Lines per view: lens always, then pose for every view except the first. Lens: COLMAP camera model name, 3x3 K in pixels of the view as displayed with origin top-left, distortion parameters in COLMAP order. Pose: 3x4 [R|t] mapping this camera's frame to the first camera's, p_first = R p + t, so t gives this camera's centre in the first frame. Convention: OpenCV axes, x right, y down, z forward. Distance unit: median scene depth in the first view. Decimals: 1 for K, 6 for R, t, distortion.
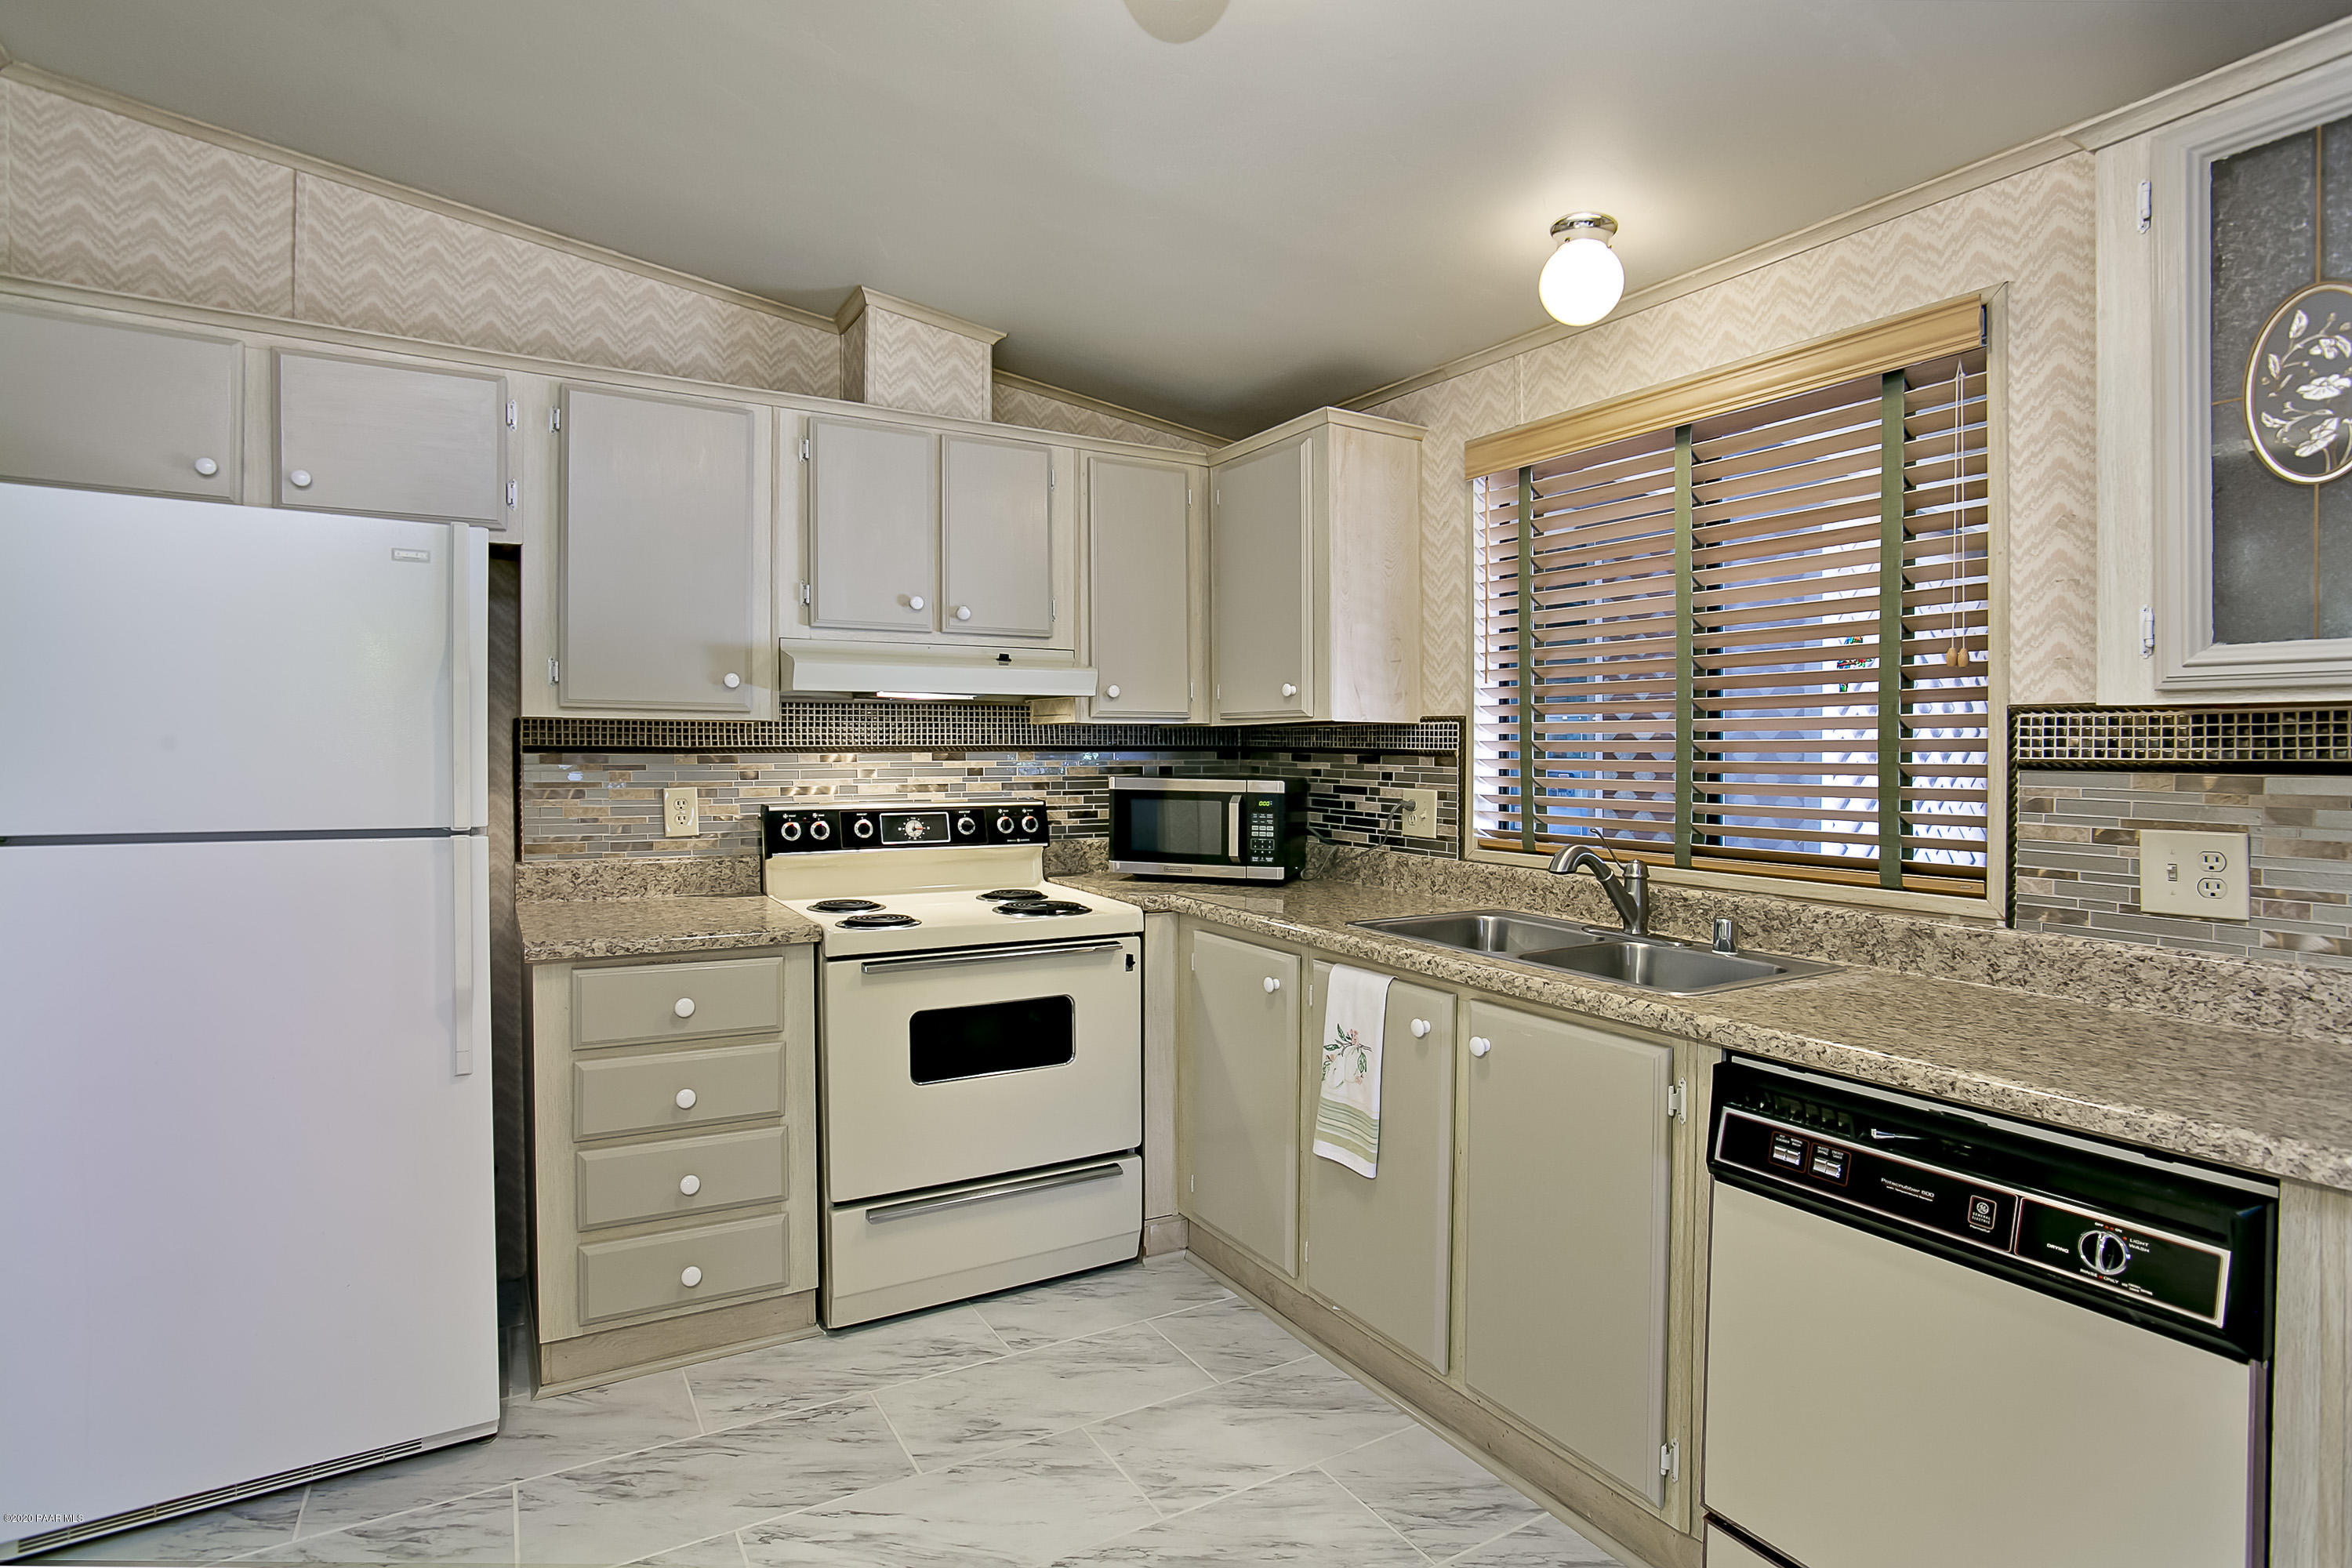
lens RADIAL K [[1200.3, 0, 1176.0], [0, 1200.3, 784.0], [0, 0, 1]] dist [-0.047807, 0.028451]
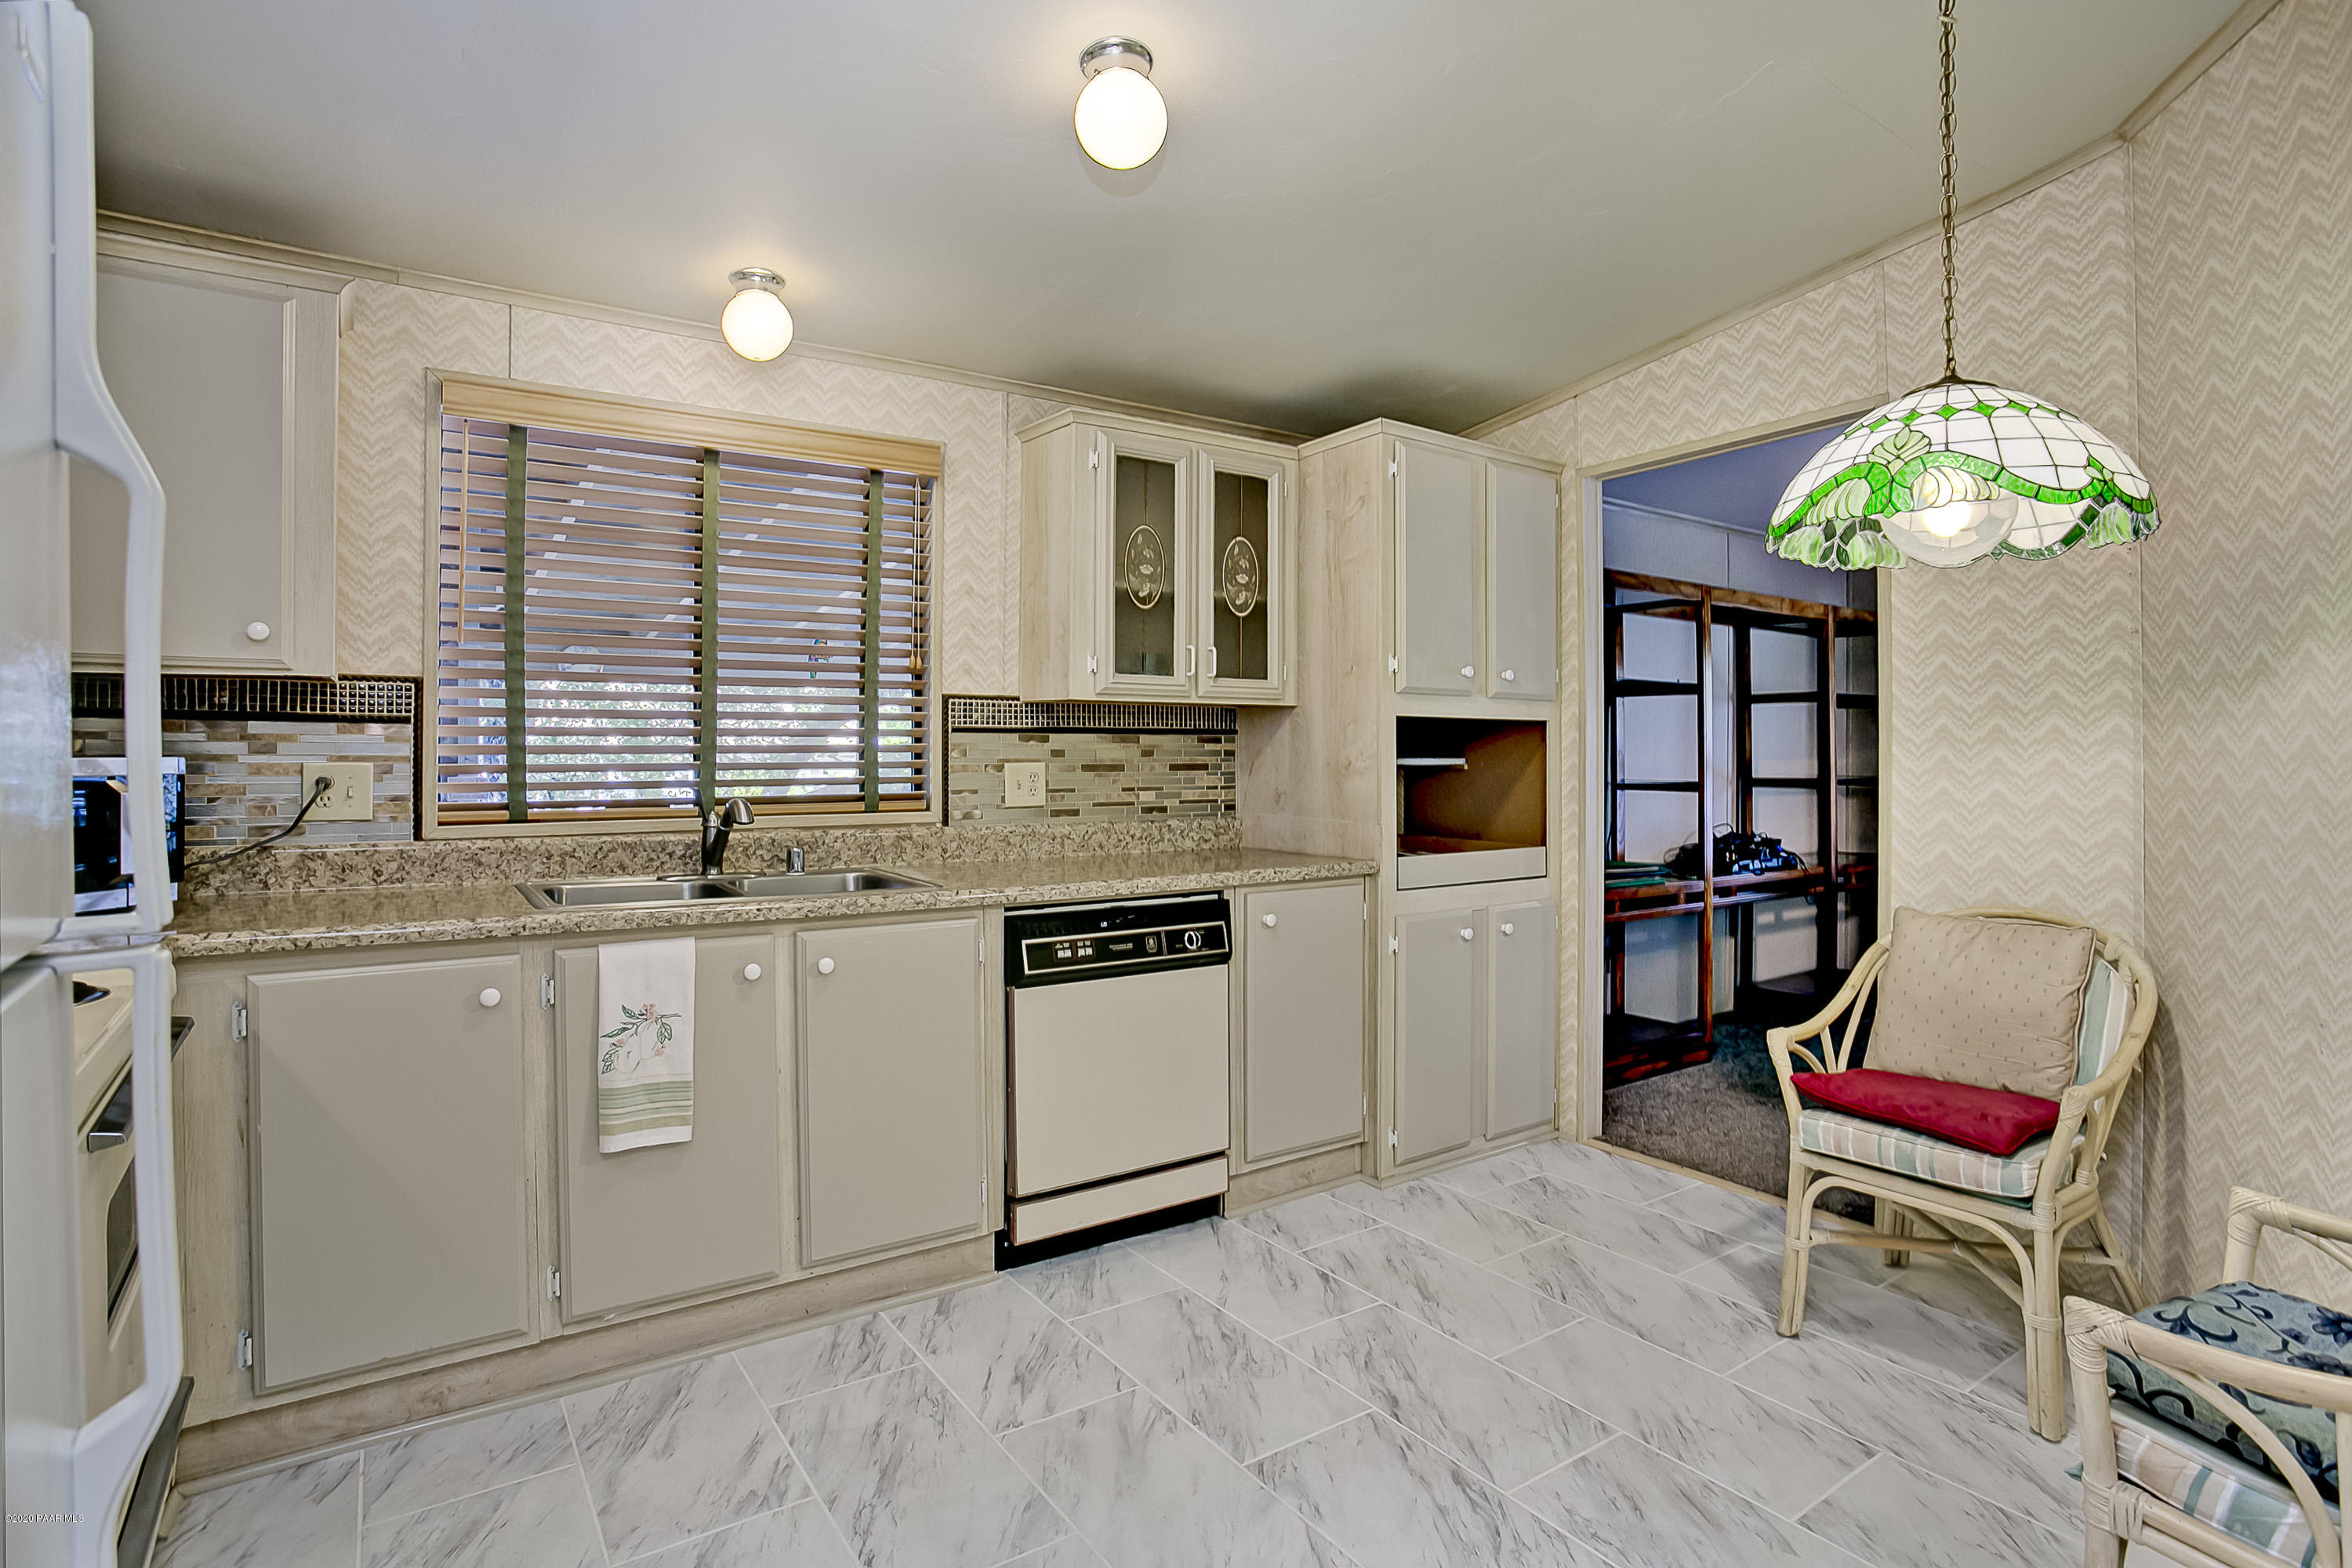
lens RADIAL K [[1221.1, 0, 1175.2], [0, 1221.1, 743.5], [0, 0, 1]] dist [-0.001480, 0.000044]
pose [[-0.047554, -0.011025, 0.998808, -0.987330], [0.021236, 0.999702, 0.012046, -0.009870], [-0.998643, 0.021783, -0.047306, 0.707677]]
